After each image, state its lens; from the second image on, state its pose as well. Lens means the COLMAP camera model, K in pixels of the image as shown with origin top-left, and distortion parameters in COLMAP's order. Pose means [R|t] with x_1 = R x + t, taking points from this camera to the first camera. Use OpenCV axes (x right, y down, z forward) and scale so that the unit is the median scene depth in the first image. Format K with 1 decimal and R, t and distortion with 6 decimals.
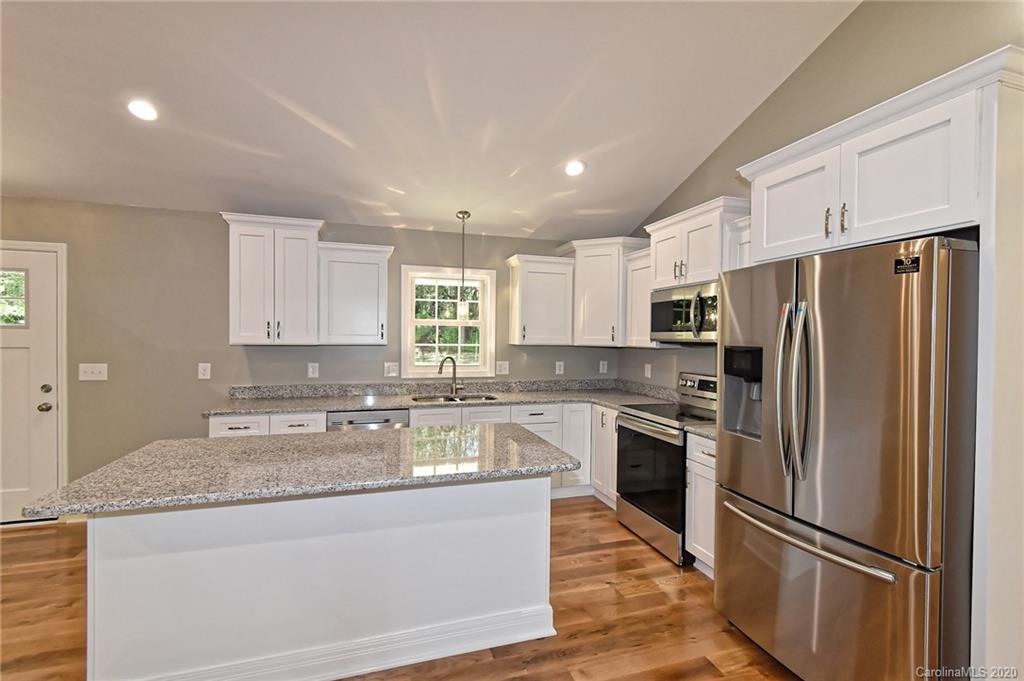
lens RADIAL K [[451.8, 0, 513.9], [0, 451.8, 341.6], [0, 0, 1]] dist [0.009172, -0.003979]
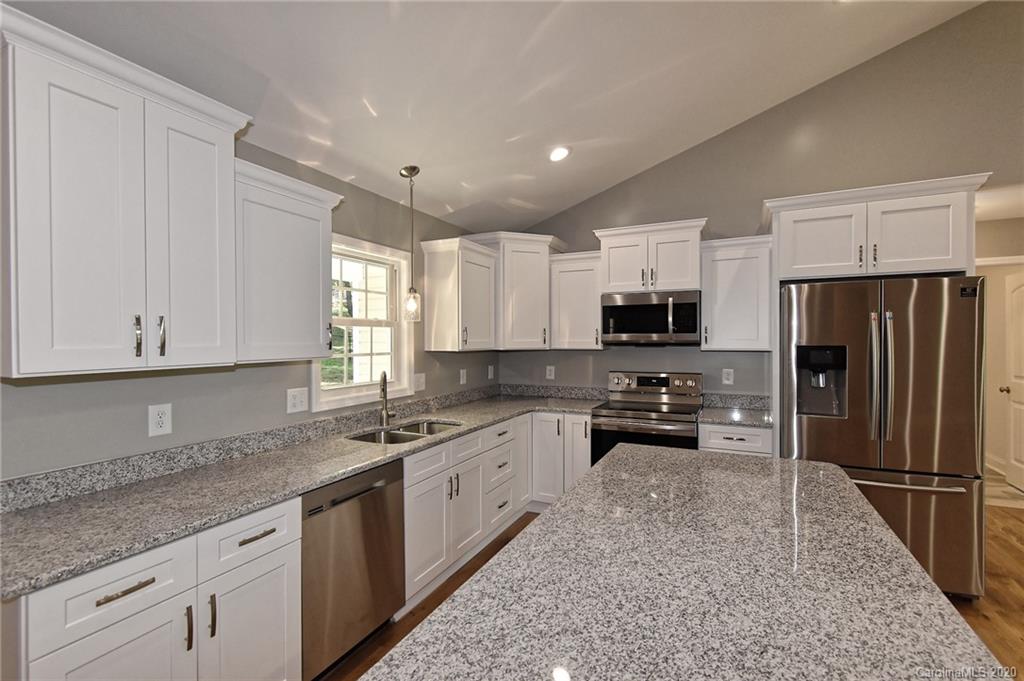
lens RADIAL K [[451.8, 0, 513.9], [0, 451.8, 341.6], [0, 0, 1]] dist [0.009172, -0.003979]
pose [[0.688178, -0.019269, 0.725286, -0.556086], [0.020923, 0.999759, 0.006708, -0.014701], [-0.725240, 0.010559, 0.688415, 0.419735]]
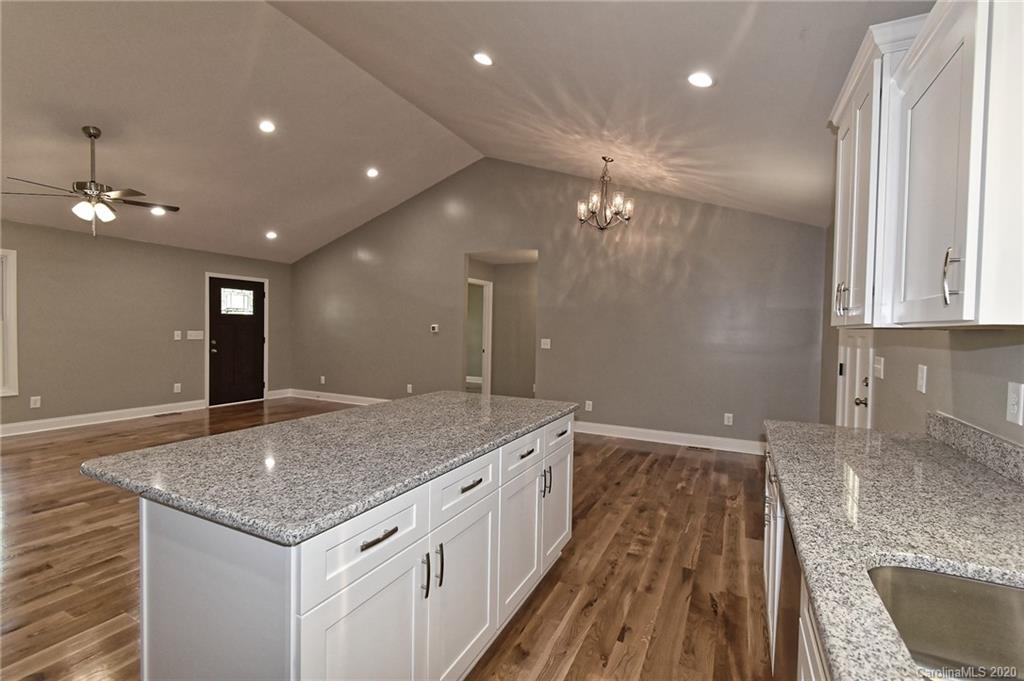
lens RADIAL K [[451.8, 0, 513.9], [0, 451.8, 341.6], [0, 0, 1]] dist [0.009172, -0.003979]
pose [[-0.694106, -0.002749, -0.719867, 0.097062], [-0.034430, 0.998975, 0.029383, 0.019217], [0.719049, 0.045180, -0.693490, 1.007380]]
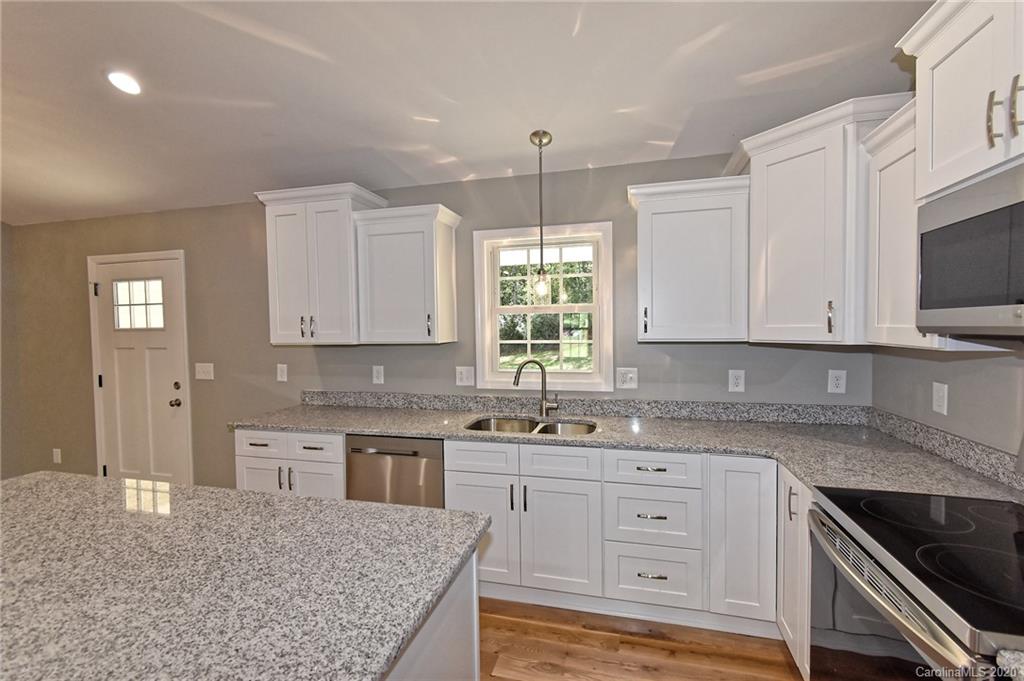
lens RADIAL K [[451.8, 0, 513.9], [0, 451.8, 341.6], [0, 0, 1]] dist [0.009172, -0.003979]
pose [[0.845010, -0.005327, -0.534724, 0.208512], [0.016733, 0.999724, 0.016482, -0.005670], [0.534489, -0.022875, 0.844866, 0.464361]]
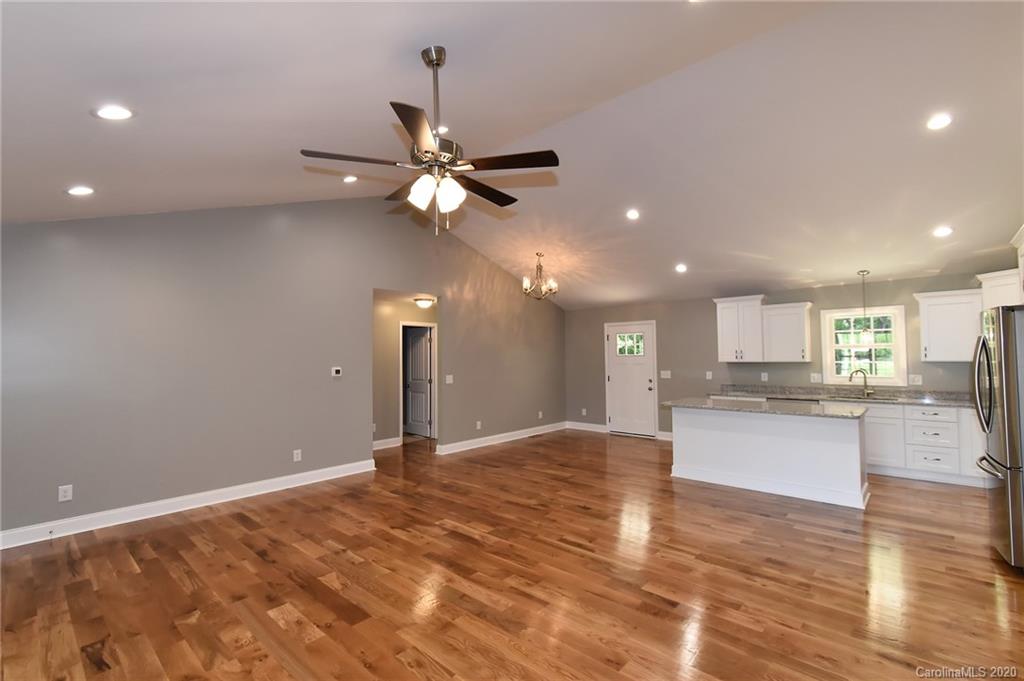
lens RADIAL K [[451.8, 0, 513.9], [0, 451.8, 341.6], [0, 0, 1]] dist [0.009172, -0.003979]
pose [[0.508106, -0.045124, -0.860112, 0.601913], [0.006090, 0.998790, -0.048802, 0.006931], [0.861273, 0.019558, 0.507766, -0.756207]]
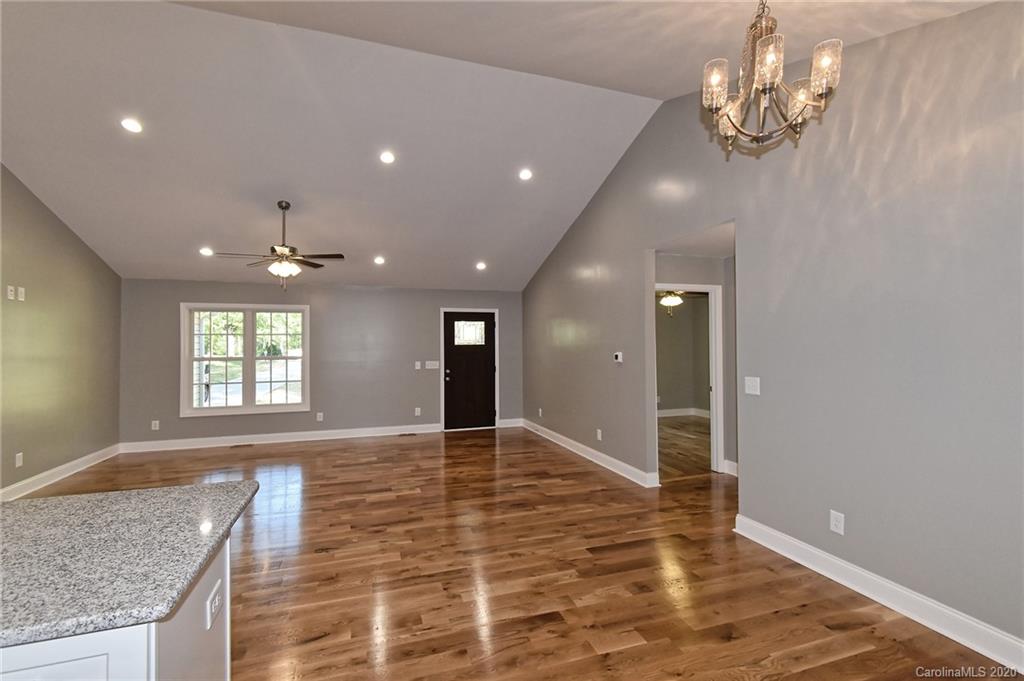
lens RADIAL K [[451.8, 0, 513.9], [0, 451.8, 341.6], [0, 0, 1]] dist [0.009172, -0.003979]
pose [[-0.999831, -0.003549, -0.018038, -0.660307], [-0.003543, 0.999994, -0.000391, -0.014418], [0.018039, -0.000327, -0.999837, 0.854329]]
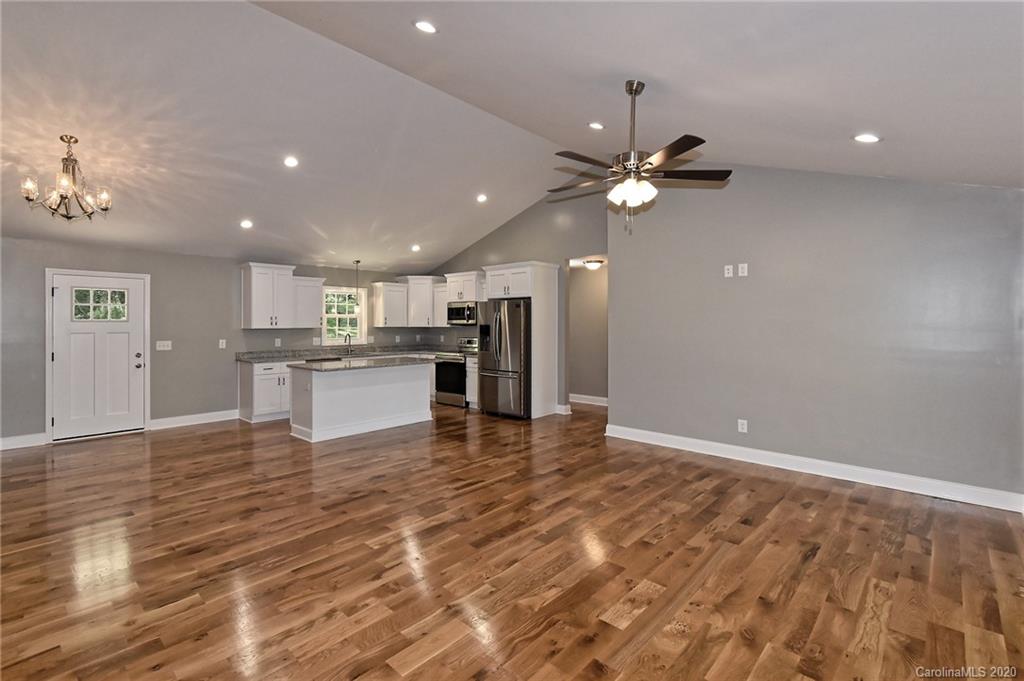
lens RADIAL K [[472.0, 0, 487.0], [0, 472.0, 320.9], [0, 0, 1]] dist [0.009124, -0.000246]
pose [[0.879738, -0.010118, 0.475350, -0.637802], [0.016282, 0.999828, -0.008852, 0.006072], [-0.475179, 0.015526, 0.879752, -1.165062]]
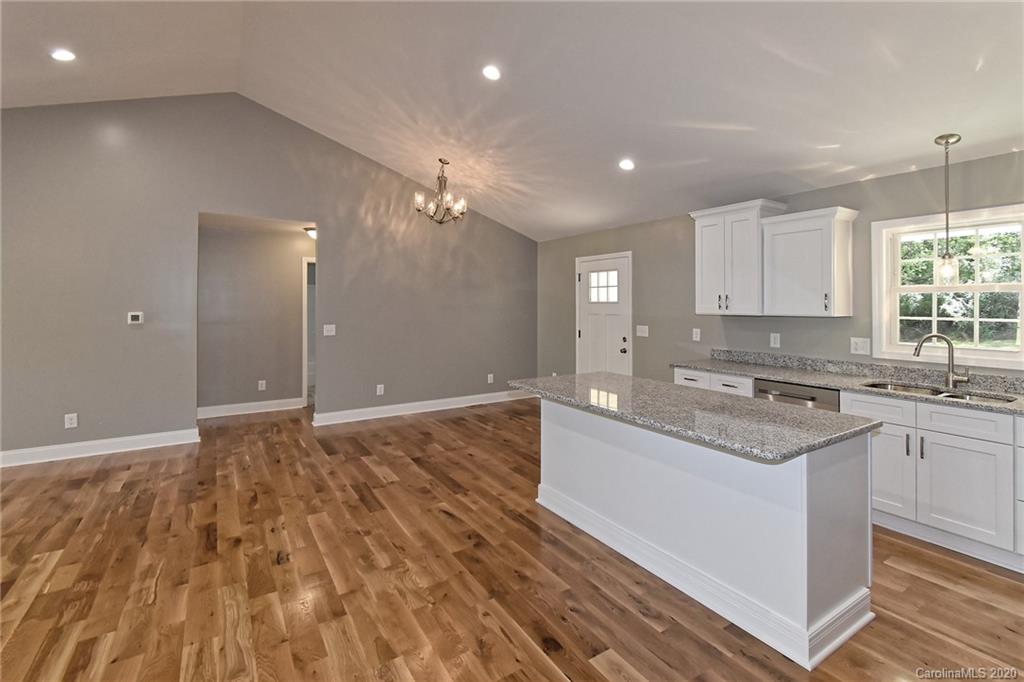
lens RADIAL K [[463.1, 0, 512.6], [0, 463.1, 301.4], [0, 0, 1]] dist [0.002552, -0.001007]
pose [[0.260461, -0.015508, -0.965360, 0.448107], [-0.009513, 0.999781, -0.018627, -0.000557], [0.965437, 0.014035, 0.260257, 0.146746]]
